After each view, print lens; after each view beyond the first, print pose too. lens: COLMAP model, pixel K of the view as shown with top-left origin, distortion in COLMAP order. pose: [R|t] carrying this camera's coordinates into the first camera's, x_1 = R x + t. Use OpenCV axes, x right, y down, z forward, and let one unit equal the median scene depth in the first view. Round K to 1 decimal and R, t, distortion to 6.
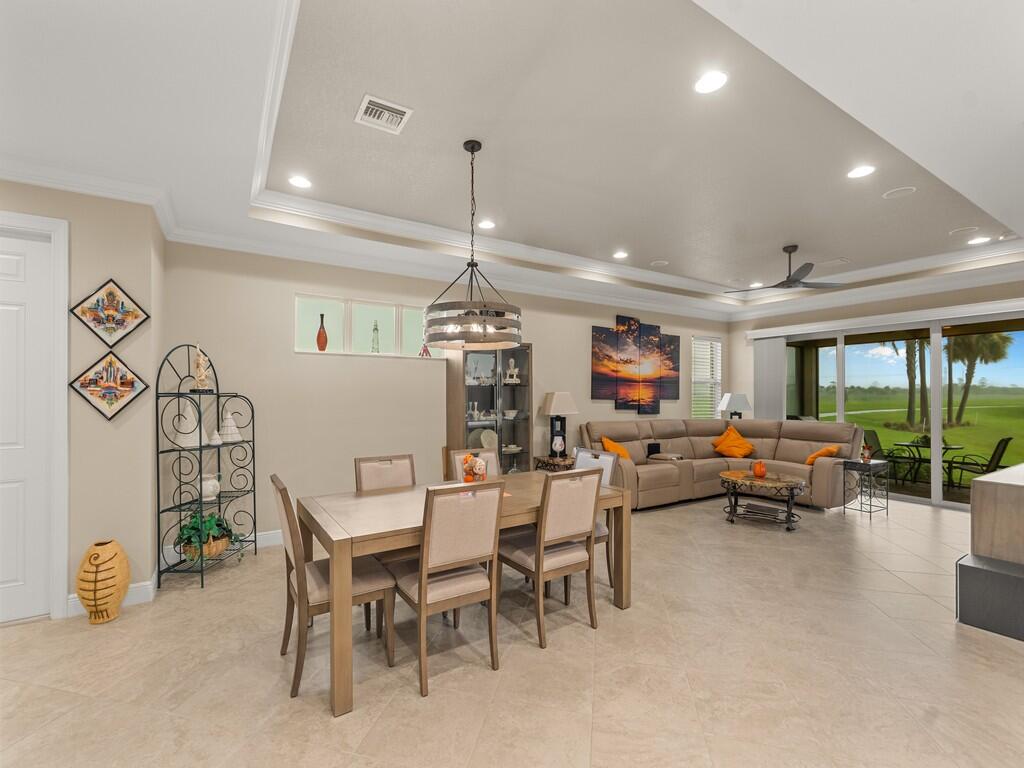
lens RADIAL K [[449.7, 0, 511.2], [0, 449.7, 392.0], [0, 0, 1]] dist [0.003448, 0.000357]
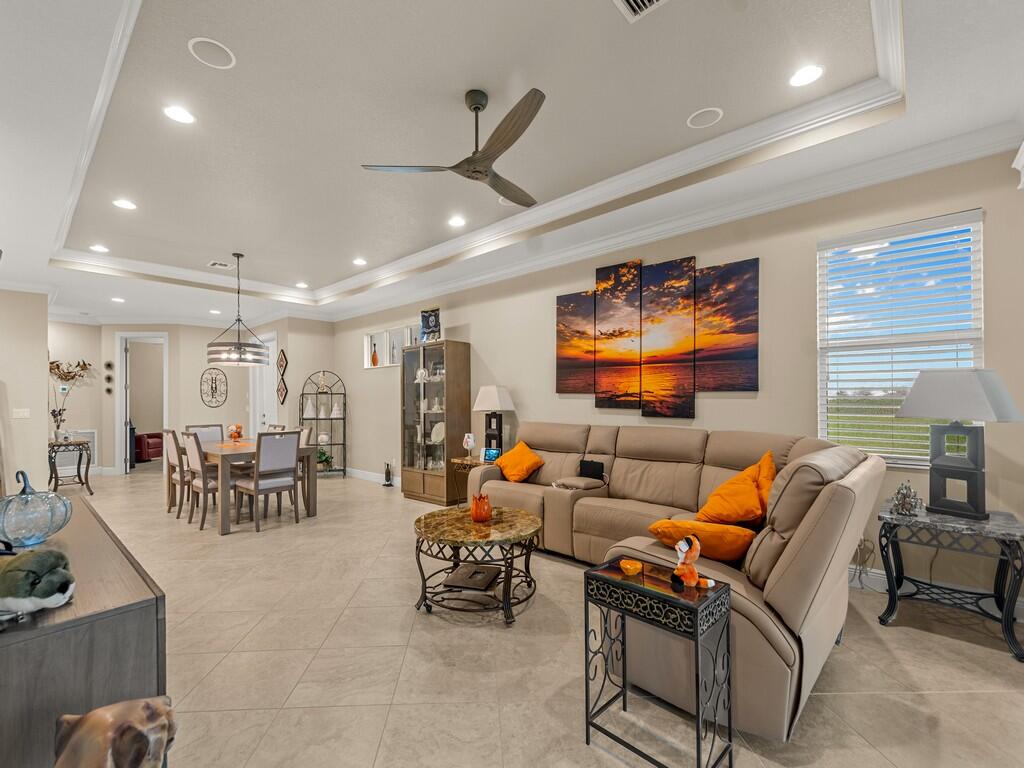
lens RADIAL K [[449.7, 0, 514.3], [0, 449.7, 393.3], [0, 0, 1]] dist [0.003448, 0.000357]
pose [[0.269633, -0.026014, -0.962612, 0.834122], [0.005266, 0.999660, -0.025540, 0.032687], [0.962949, 0.001817, 0.269679, 0.683829]]
